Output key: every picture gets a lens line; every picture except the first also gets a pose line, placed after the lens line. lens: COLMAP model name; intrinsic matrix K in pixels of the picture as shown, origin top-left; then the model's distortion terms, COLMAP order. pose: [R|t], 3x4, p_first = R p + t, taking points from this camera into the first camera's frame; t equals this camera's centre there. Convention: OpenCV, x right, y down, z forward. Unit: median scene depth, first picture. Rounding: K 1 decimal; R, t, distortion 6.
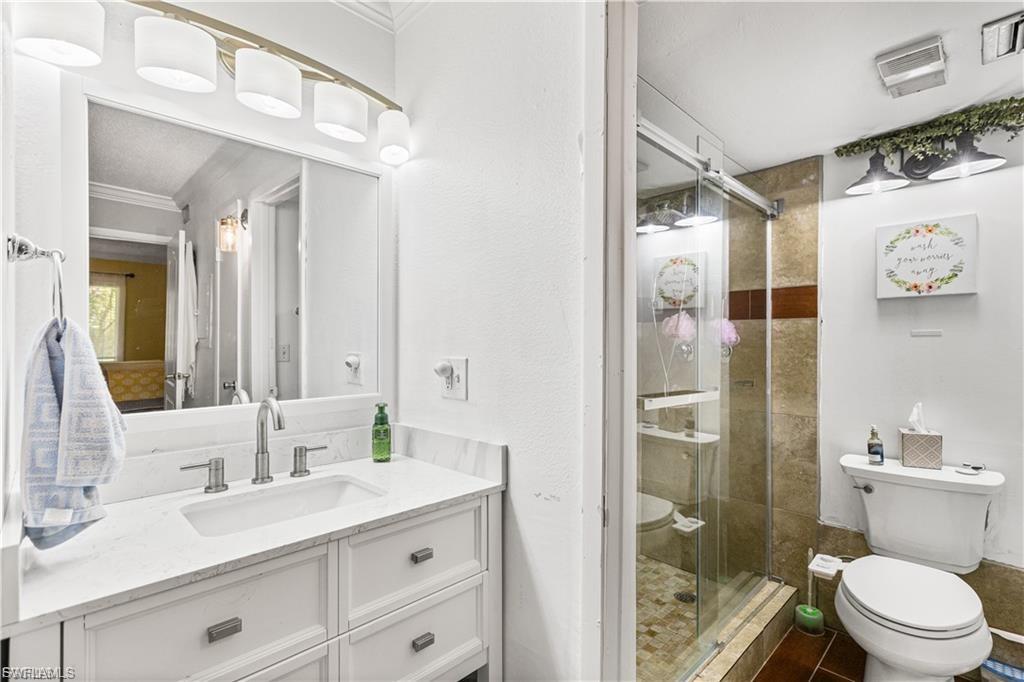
lens RADIAL K [[479.8, 0, 508.6], [0, 479.8, 344.1], [0, 0, 1]] dist [-0.001058, -0.001420]
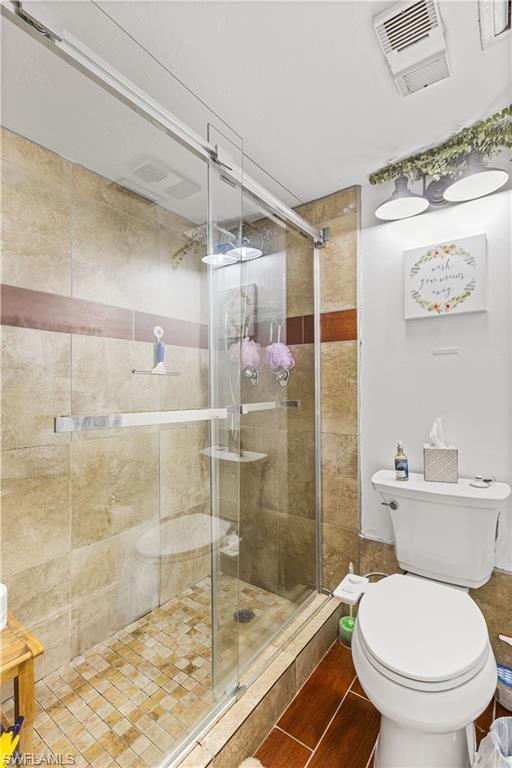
lens RADIAL K [[359.8, 0, 256.0], [0, 359.8, 384.0], [0, 0, 1]] dist [-0.001058, -0.001420]
pose [[0.986073, -0.006268, 0.166196, 0.296256], [0.007138, 0.999964, -0.004633, 0.043398], [-0.166161, 0.005755, 0.986082, 0.263529]]
